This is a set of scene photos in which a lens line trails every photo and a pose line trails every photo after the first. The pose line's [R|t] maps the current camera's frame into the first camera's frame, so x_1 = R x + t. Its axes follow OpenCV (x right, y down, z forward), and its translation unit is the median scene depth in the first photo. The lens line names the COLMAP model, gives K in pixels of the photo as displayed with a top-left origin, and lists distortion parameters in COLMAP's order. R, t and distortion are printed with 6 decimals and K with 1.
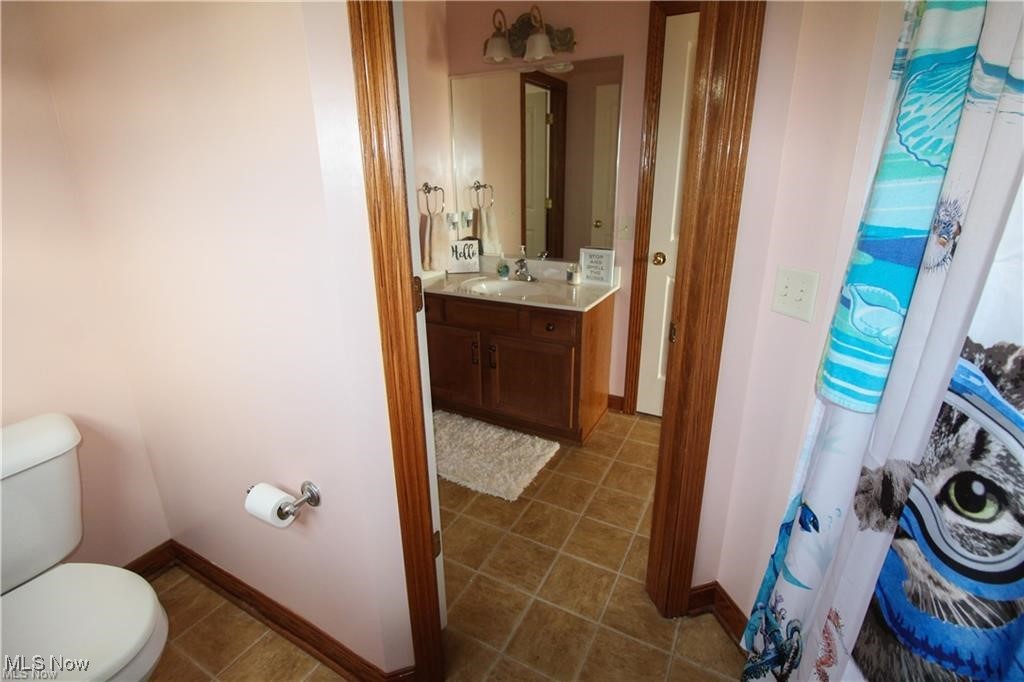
lens RADIAL K [[474.7, 0, 515.5], [0, 474.7, 327.3], [0, 0, 1]] dist [0.001445, -0.013291]
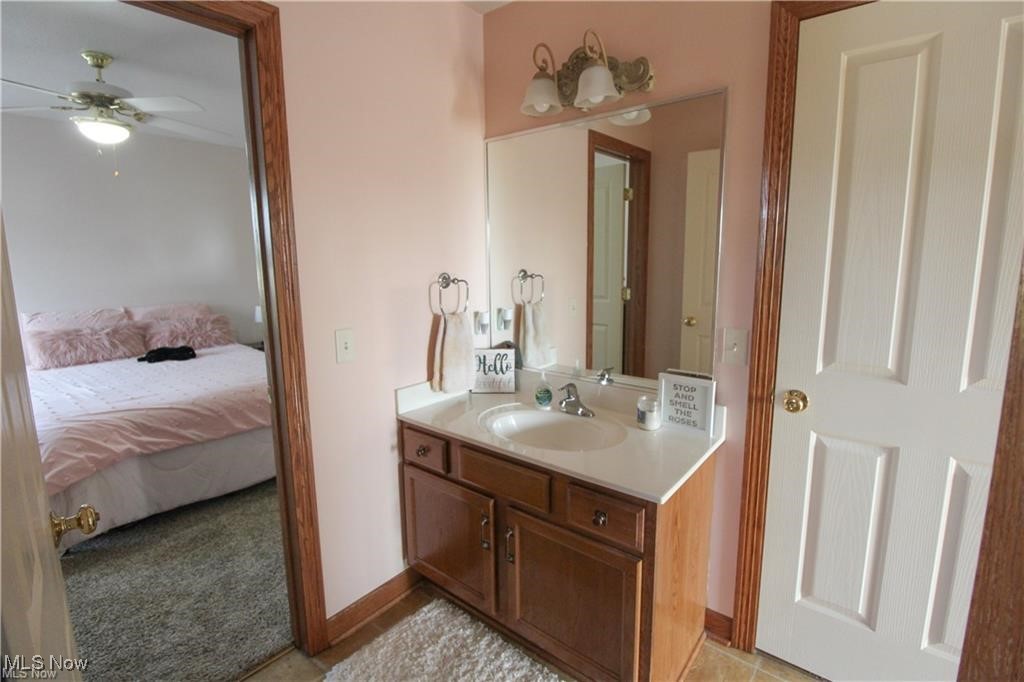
lens RADIAL K [[474.7, 0, 515.5], [0, 474.7, 327.3], [0, 0, 1]] dist [0.001445, -0.013291]
pose [[0.981778, 0.025705, -0.188285, 0.061394], [-0.055879, 0.986055, -0.156755, -0.109073], [0.181631, 0.164420, 0.969524, 0.310421]]
